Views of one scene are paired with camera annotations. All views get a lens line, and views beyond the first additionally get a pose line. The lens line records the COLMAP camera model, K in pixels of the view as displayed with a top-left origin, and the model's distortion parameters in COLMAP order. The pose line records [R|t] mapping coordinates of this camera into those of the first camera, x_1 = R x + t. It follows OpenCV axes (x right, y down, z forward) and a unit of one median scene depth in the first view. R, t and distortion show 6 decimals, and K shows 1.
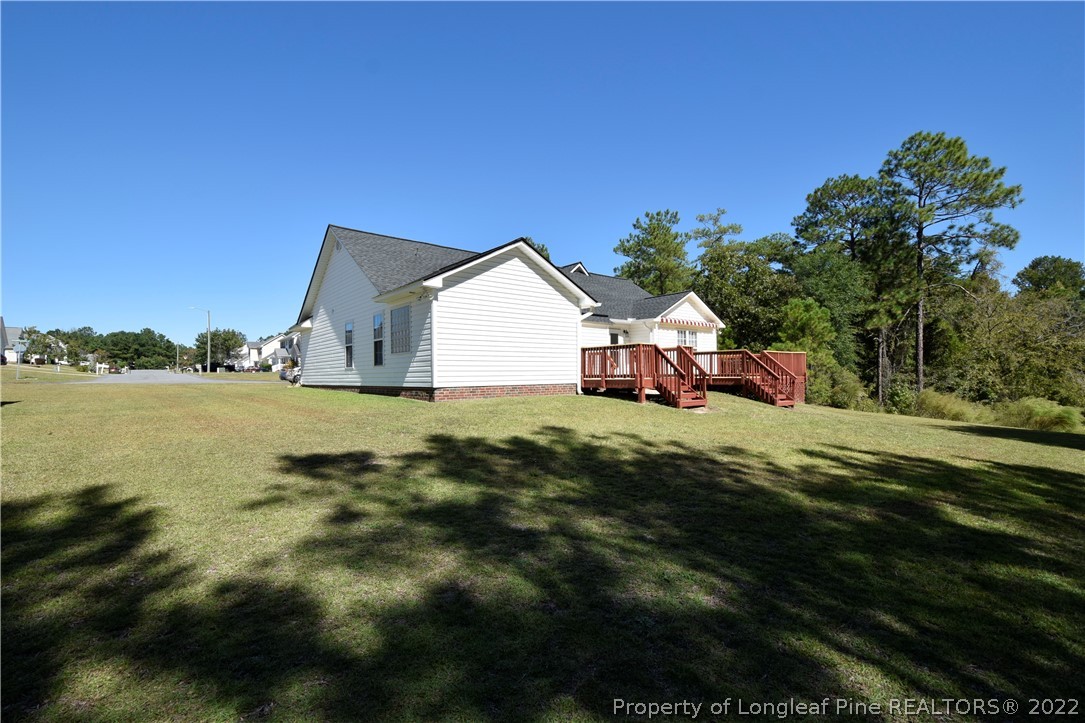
lens RADIAL K [[474.4, 0, 536.8], [0, 474.4, 371.7], [0, 0, 1]] dist [0.003412, -0.004968]
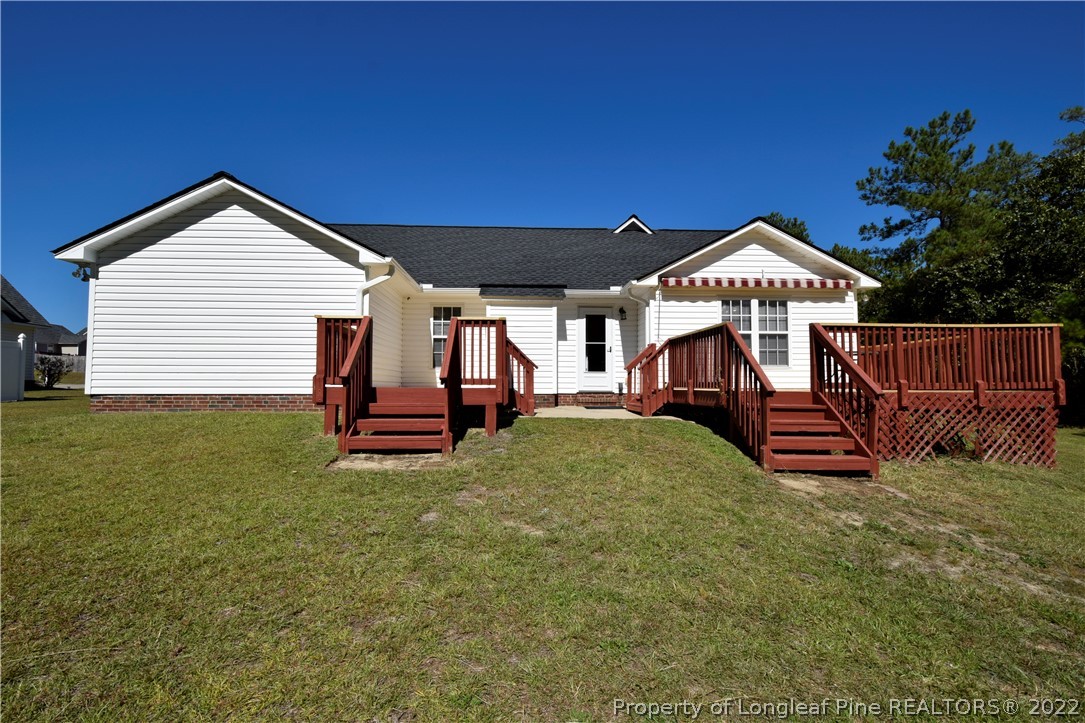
lens RADIAL K [[474.4, 0, 536.8], [0, 474.4, 371.7], [0, 0, 1]] dist [0.003412, -0.004968]
pose [[0.800810, -0.011927, -0.598800, 0.439831], [-0.005679, 0.999606, -0.027504, 0.007608], [0.598892, 0.025426, 0.800426, 0.456251]]
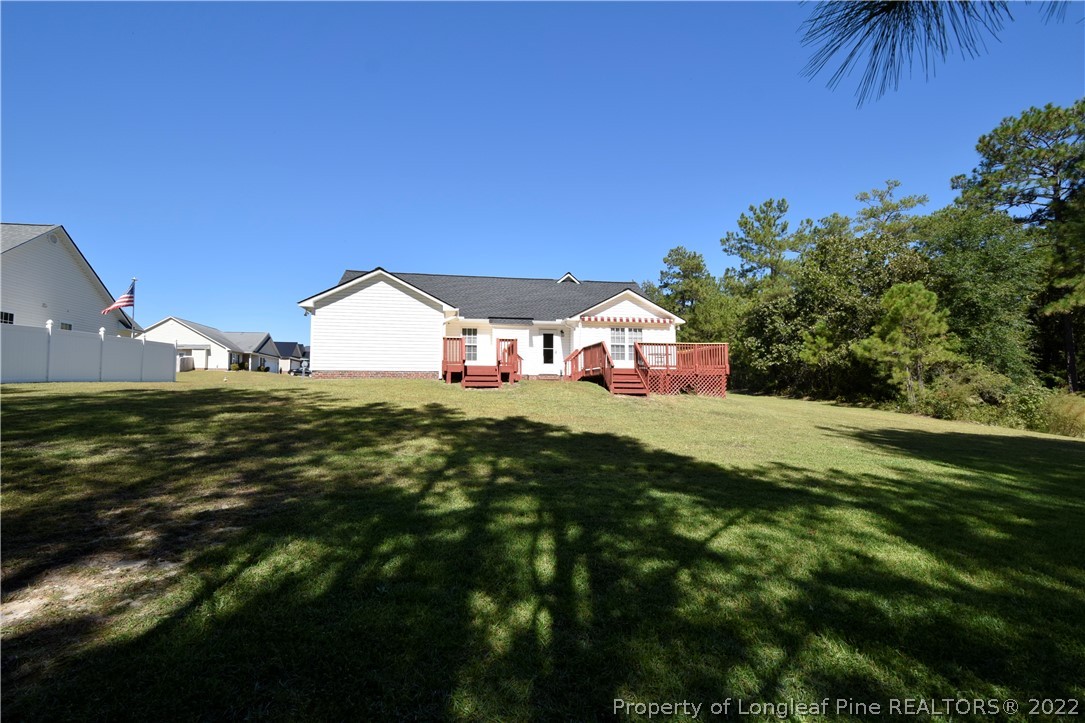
lens RADIAL K [[474.4, 0, 536.8], [0, 474.4, 371.7], [0, 0, 1]] dist [0.003412, -0.004968]
pose [[0.870964, -0.013547, -0.491161, 0.662453], [-0.005462, 0.999291, -0.037248, 0.050183], [0.491317, 0.035125, 0.870272, 0.003357]]
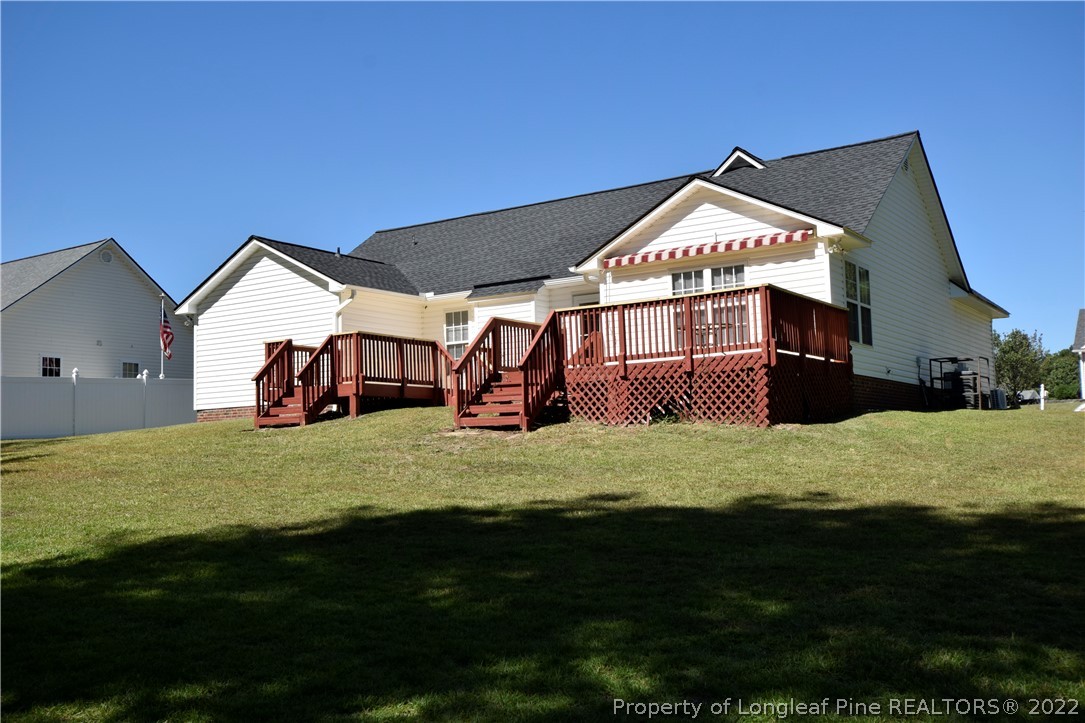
lens RADIAL K [[1071.4, 0, 542.5], [0, 1071.4, 361.5], [0, 0, 1]] dist [0.002513, -0.015653]
pose [[0.295315, -0.083134, -0.951776, 1.217610], [0.030906, 0.996517, -0.077452, 0.071902], [0.954900, -0.006543, 0.296856, 0.568560]]
